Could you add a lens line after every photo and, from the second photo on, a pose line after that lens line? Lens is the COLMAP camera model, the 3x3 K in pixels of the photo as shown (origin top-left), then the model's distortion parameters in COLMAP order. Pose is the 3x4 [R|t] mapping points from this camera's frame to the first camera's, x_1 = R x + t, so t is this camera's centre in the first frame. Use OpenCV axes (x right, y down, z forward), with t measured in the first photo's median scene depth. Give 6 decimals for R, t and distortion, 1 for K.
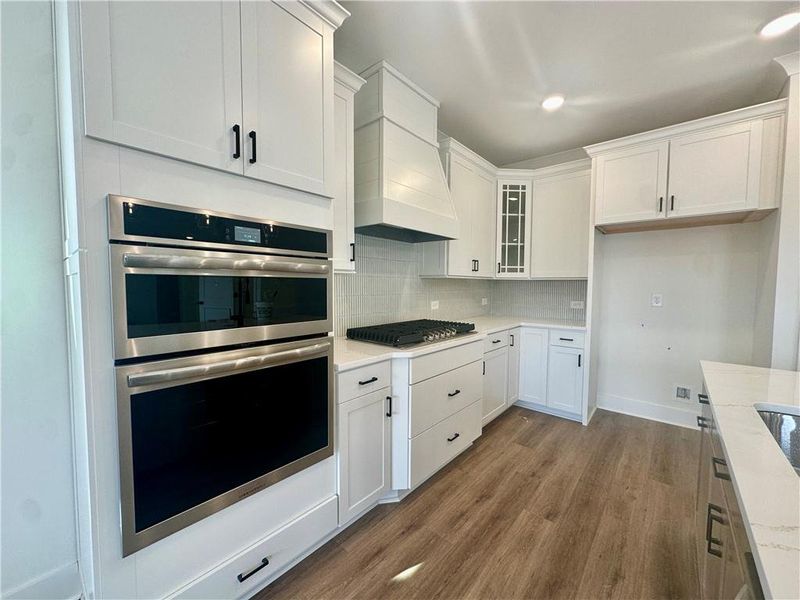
lens RADIAL K [[321.4, 0, 400.0], [0, 321.4, 300.0], [0, 0, 1]] dist [-0.001378, -0.000009]
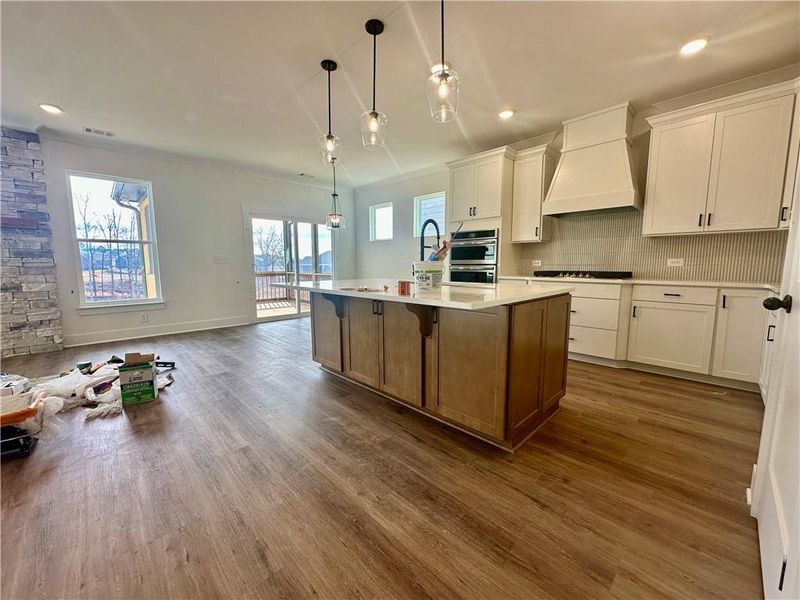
lens RADIAL K [[316.9, 0, 400.0], [0, 316.9, 300.0], [0, 0, 1]] dist [0.000407, 0.000193]
pose [[-0.088214, 0.109998, -0.990009, 1.853323], [-0.046931, 0.992321, 0.114437, 0.092272], [0.994995, 0.056557, -0.082374, 0.275321]]
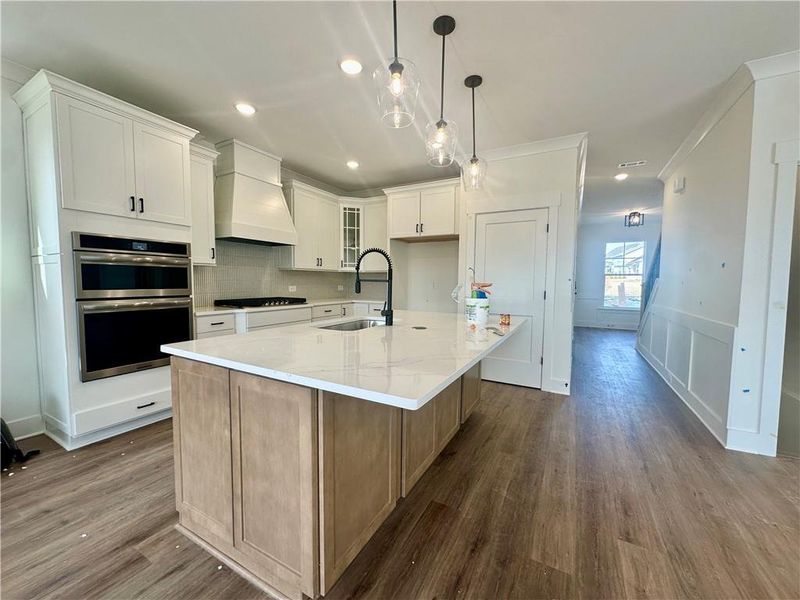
lens RADIAL K [[321.4, 0, 400.0], [0, 321.4, 300.0], [0, 0, 1]] dist [-0.001378, -0.000009]
pose [[0.978969, -0.009446, 0.203790, 0.430275], [0.006839, 0.999886, 0.013492, 0.075688], [-0.203894, -0.011815, 0.978922, -0.796027]]
